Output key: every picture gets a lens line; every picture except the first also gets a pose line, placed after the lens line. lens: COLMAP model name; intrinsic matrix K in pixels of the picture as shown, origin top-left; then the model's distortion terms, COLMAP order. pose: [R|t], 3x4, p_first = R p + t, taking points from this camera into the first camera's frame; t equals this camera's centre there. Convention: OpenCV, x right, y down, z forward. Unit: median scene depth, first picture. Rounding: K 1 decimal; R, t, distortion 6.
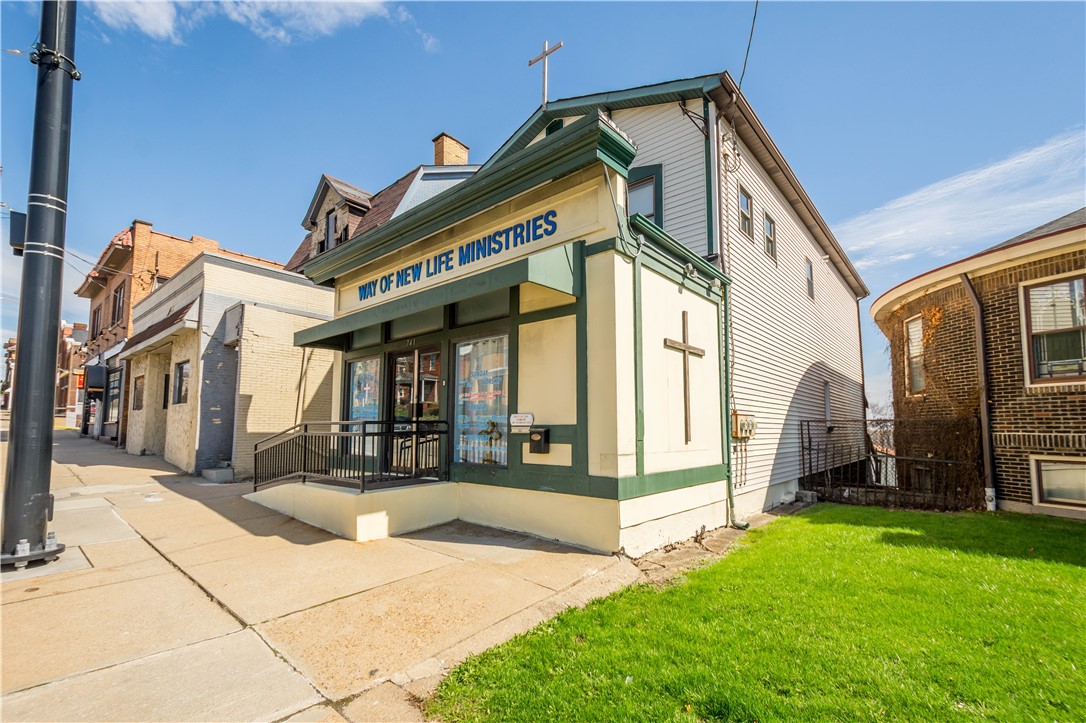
lens RADIAL K [[484.8, 0, 545.1], [0, 484.8, 395.7], [0, 0, 1]] dist [0.001102, 0.000118]
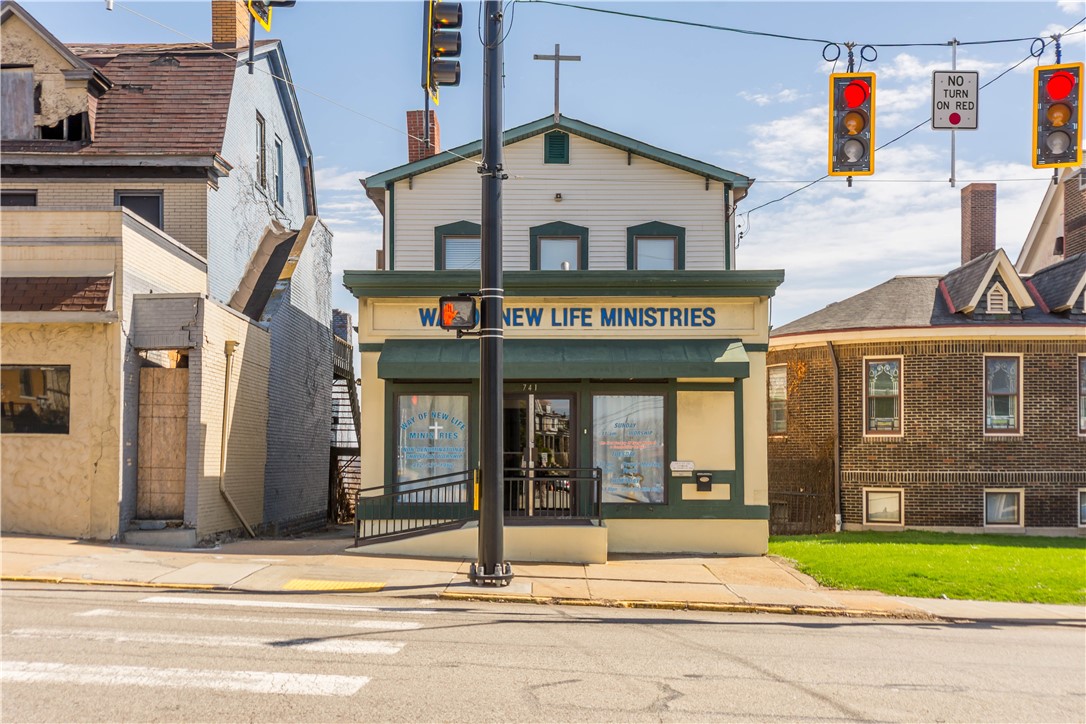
lens RADIAL K [[1117.0, 0, 542.0], [0, 1117.0, 449.0], [0, 0, 1]] dist [0.004793, 0.010192]
pose [[0.757589, 0.005118, 0.652712, -1.944840], [-0.048718, 0.997623, 0.048724, -0.105082], [-0.650911, -0.068712, 0.756038, -0.859364]]
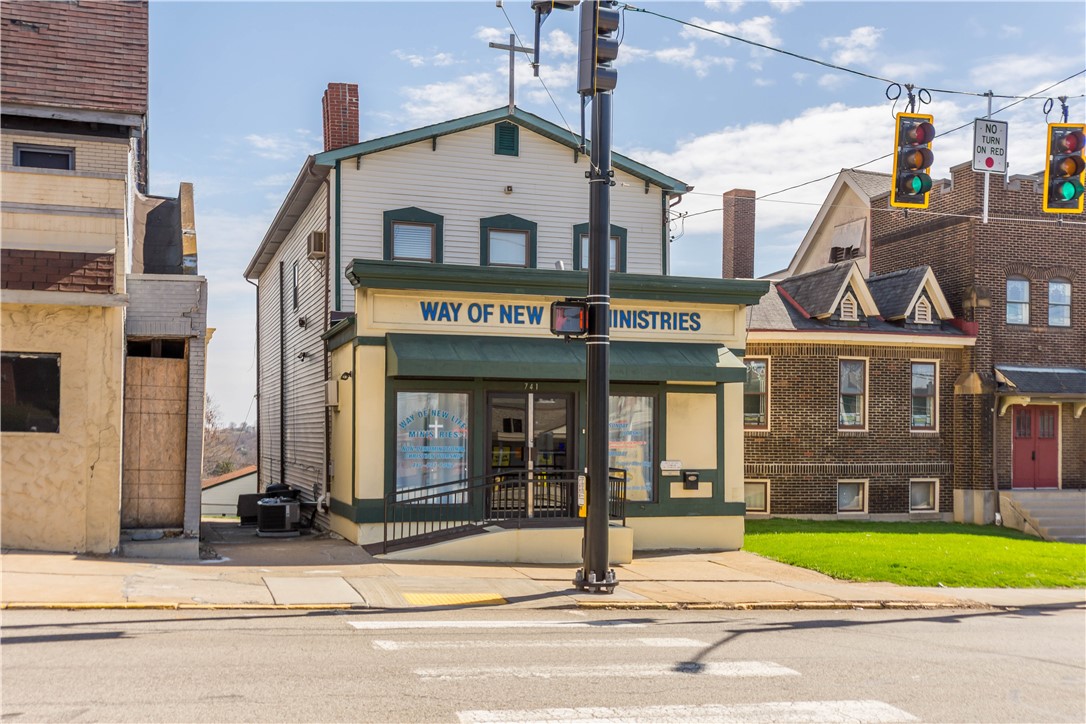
lens RADIAL K [[1140.3, 0, 543.1], [0, 1140.3, 442.5], [0, 0, 1]] dist [0.005945, 0.007875]
pose [[0.510790, -0.003306, 0.859699, -2.503986], [-0.070169, 0.996496, 0.045523, -0.112680], [-0.856837, -0.083577, 0.508768, -0.249380]]
